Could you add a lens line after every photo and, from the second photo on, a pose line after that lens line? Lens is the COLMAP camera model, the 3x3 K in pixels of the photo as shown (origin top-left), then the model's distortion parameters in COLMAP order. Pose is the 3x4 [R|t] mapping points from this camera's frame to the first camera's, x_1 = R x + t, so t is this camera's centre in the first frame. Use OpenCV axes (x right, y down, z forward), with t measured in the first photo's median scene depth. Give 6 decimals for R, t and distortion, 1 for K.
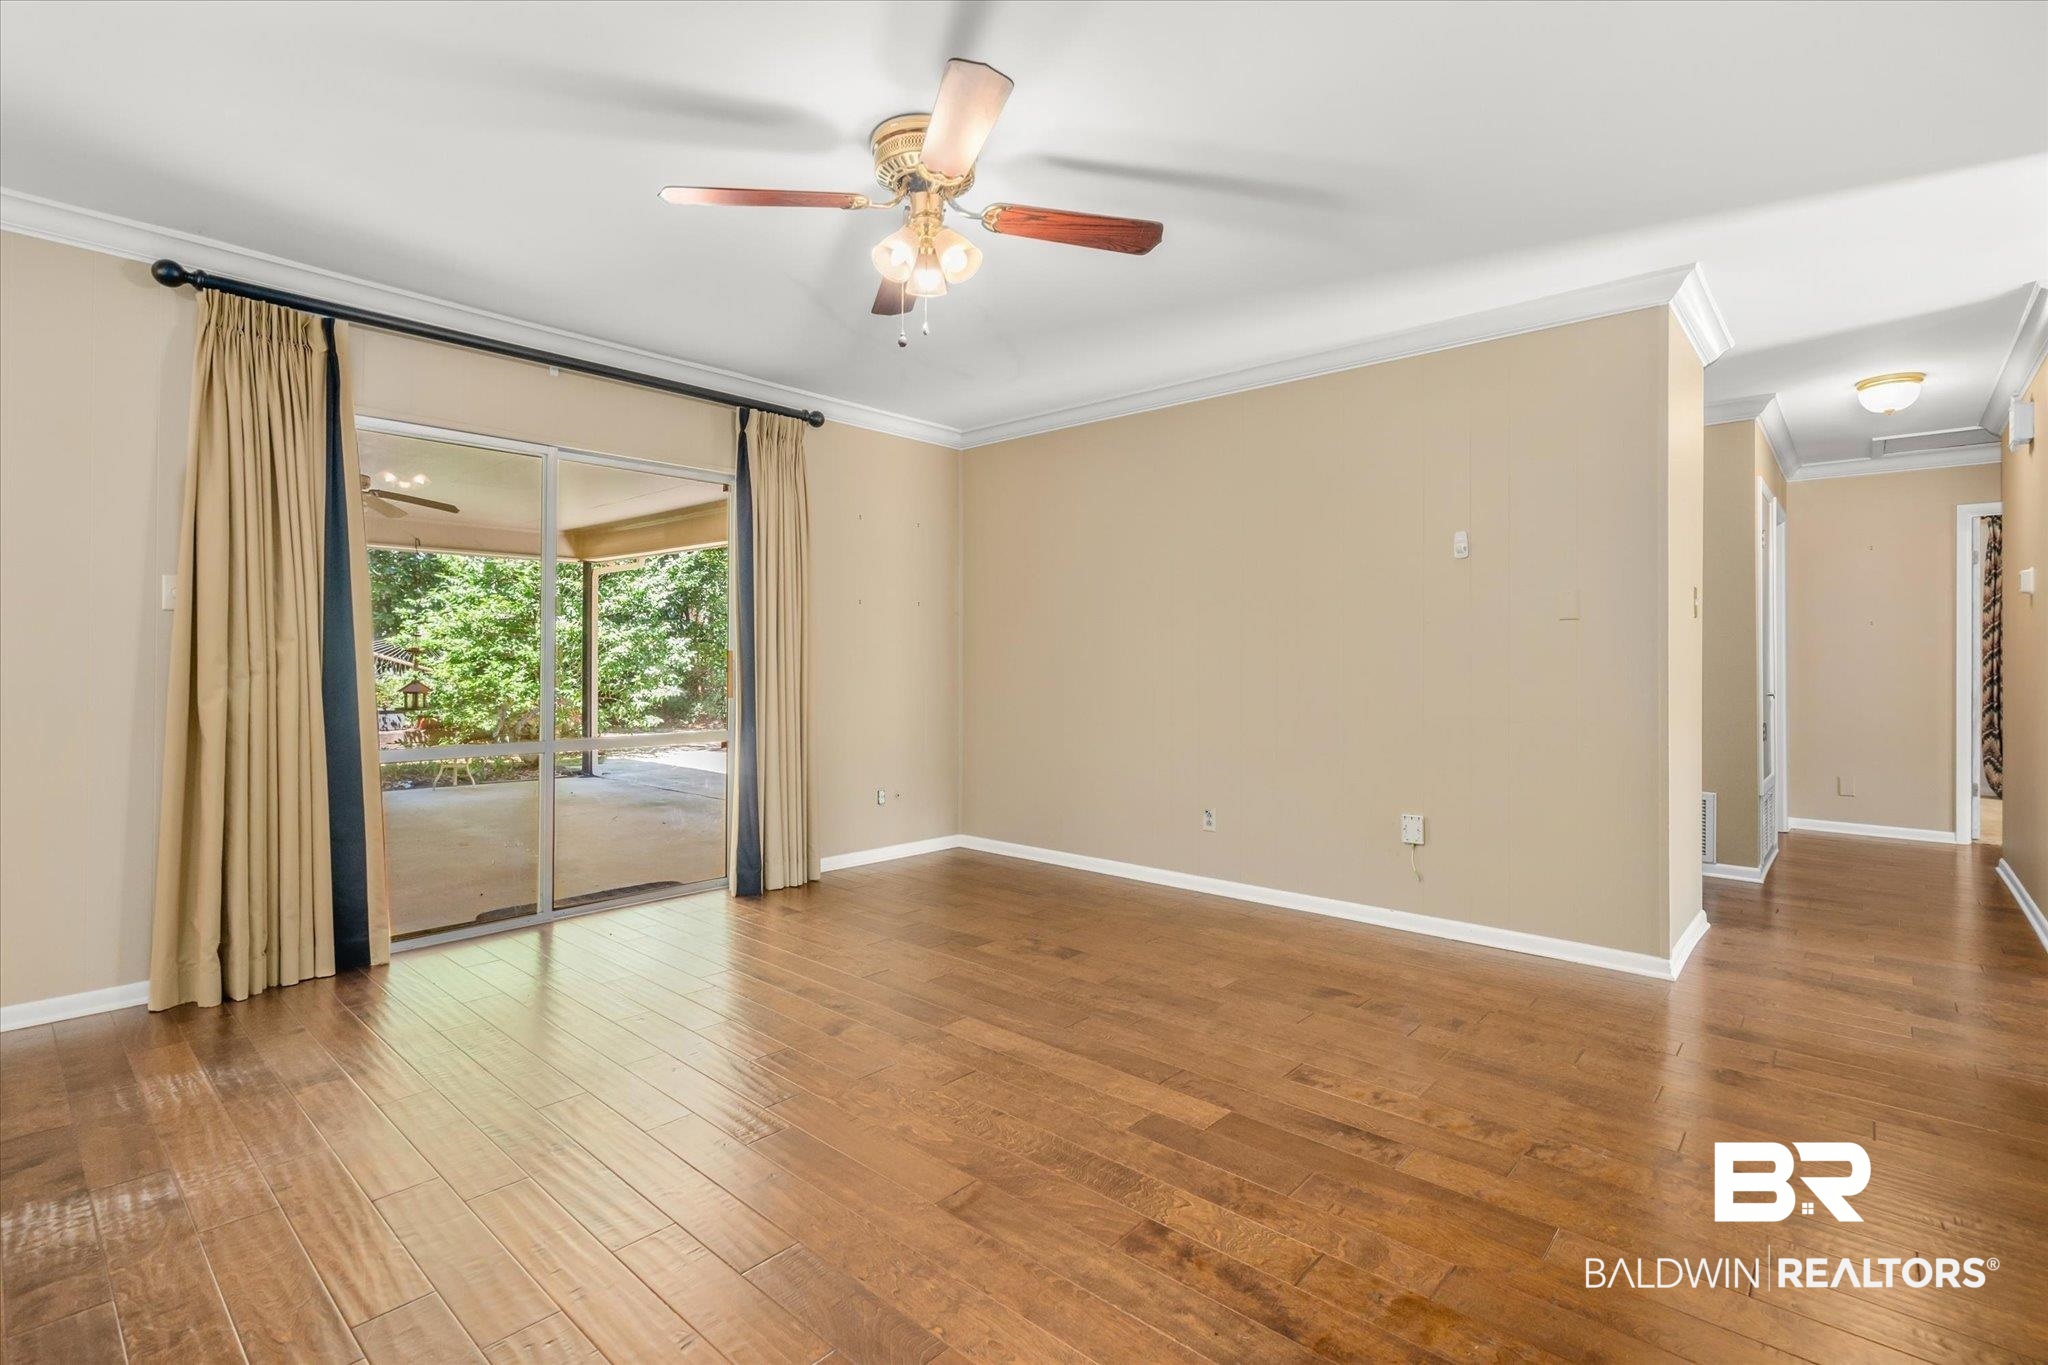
lens RADIAL K [[940.3, 0, 1004.0], [0, 940.3, 672.5], [0, 0, 1]] dist [-0.003327, -0.000050]
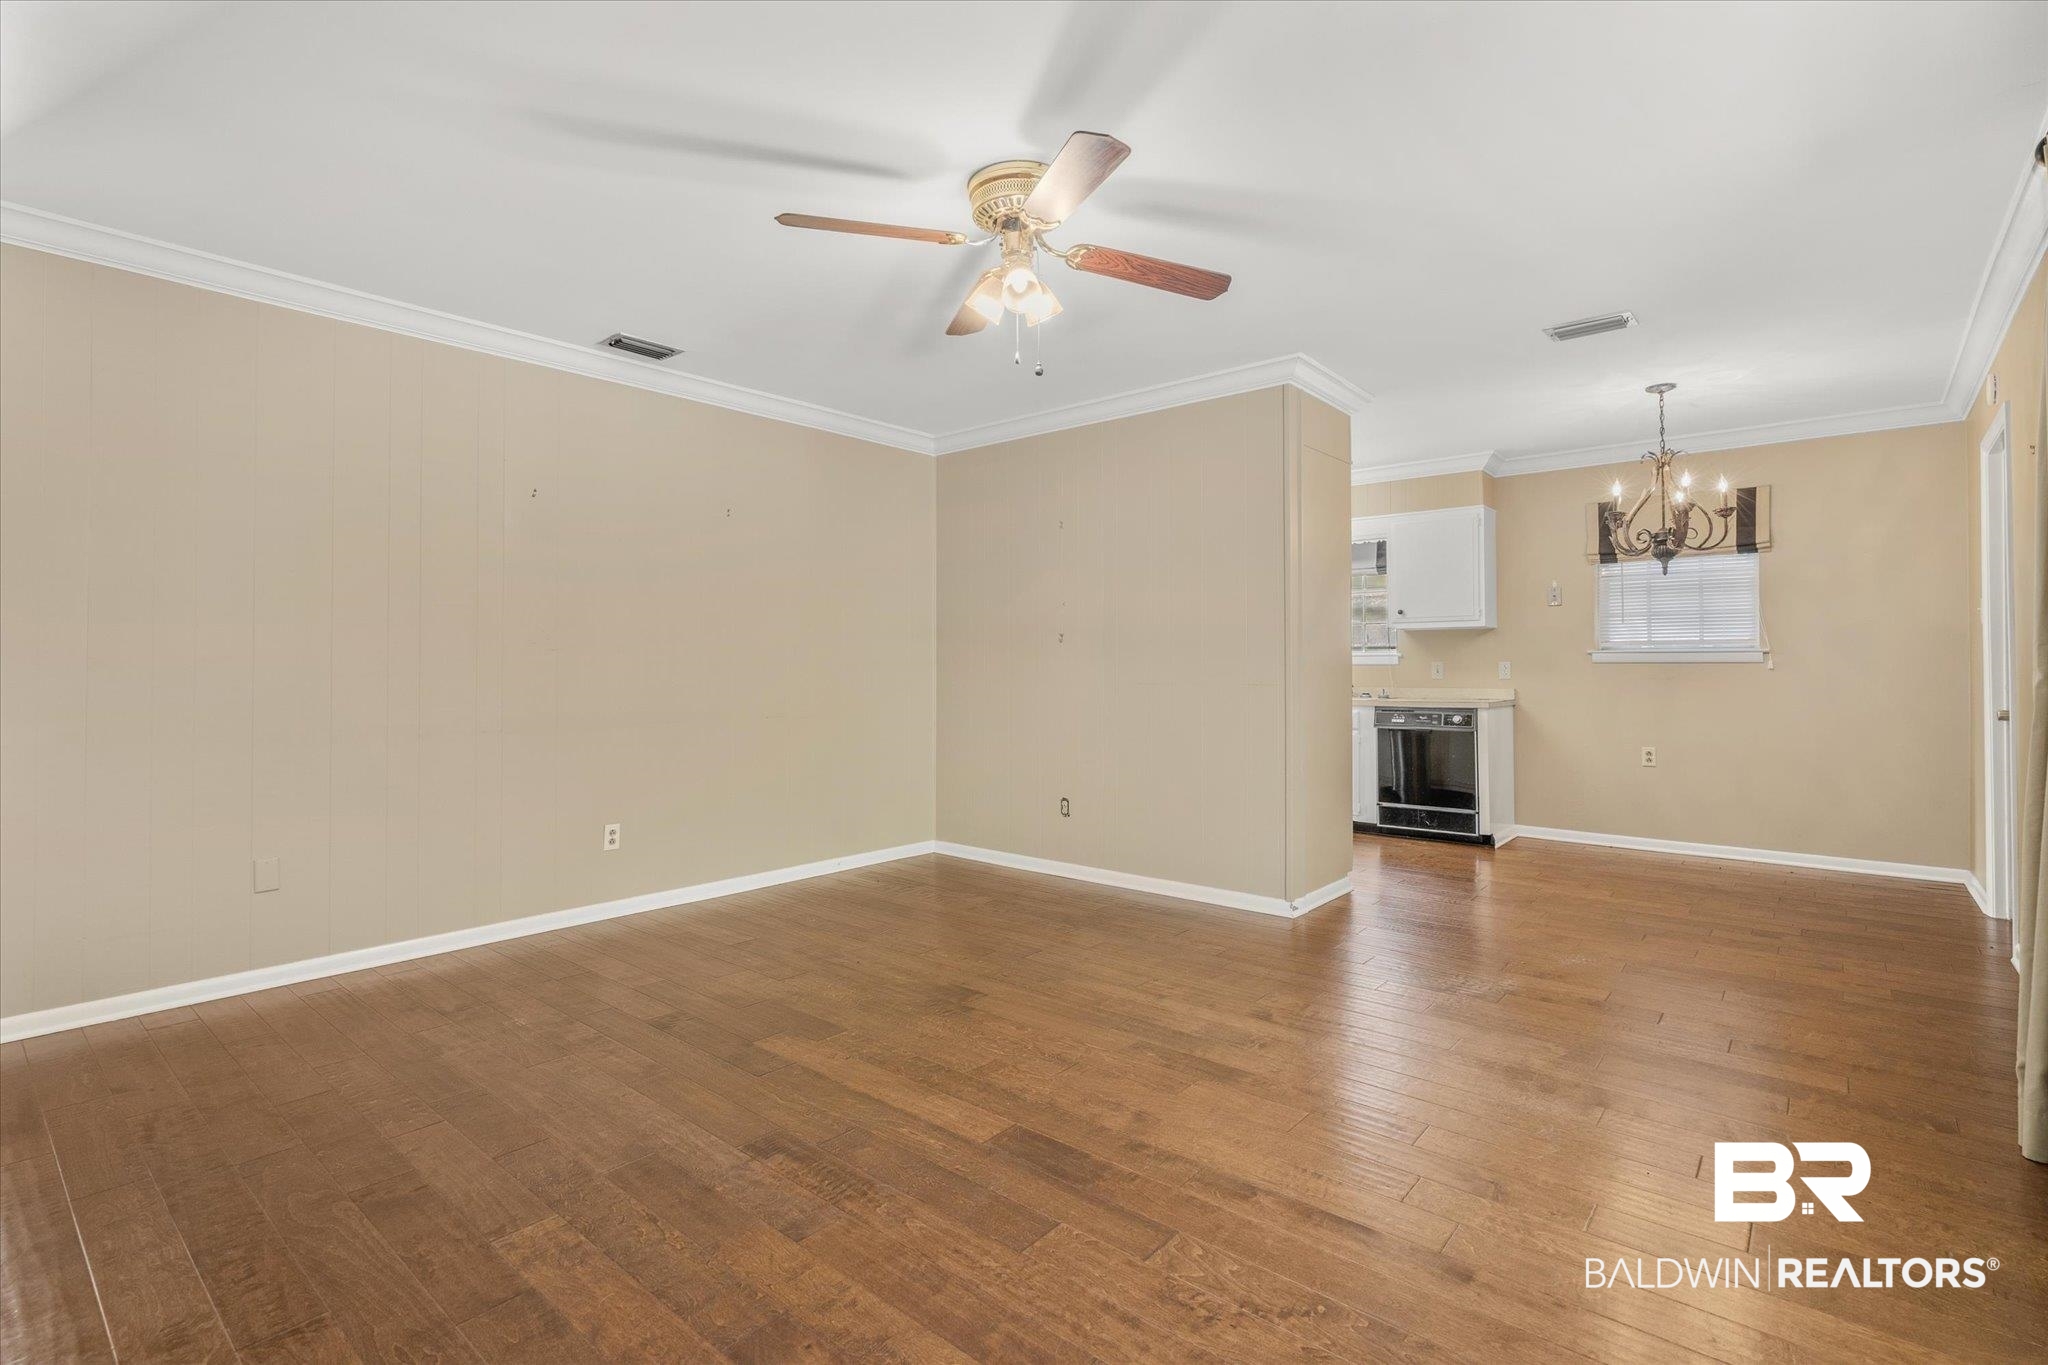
lens RADIAL K [[940.3, 0, 1004.0], [0, 940.3, 672.5], [0, 0, 1]] dist [-0.003327, -0.000050]
pose [[-0.999687, -0.003704, -0.024762, -0.032401], [-0.004029, 0.999906, 0.013099, -0.014969], [0.024712, 0.013195, -0.999608, 1.544380]]
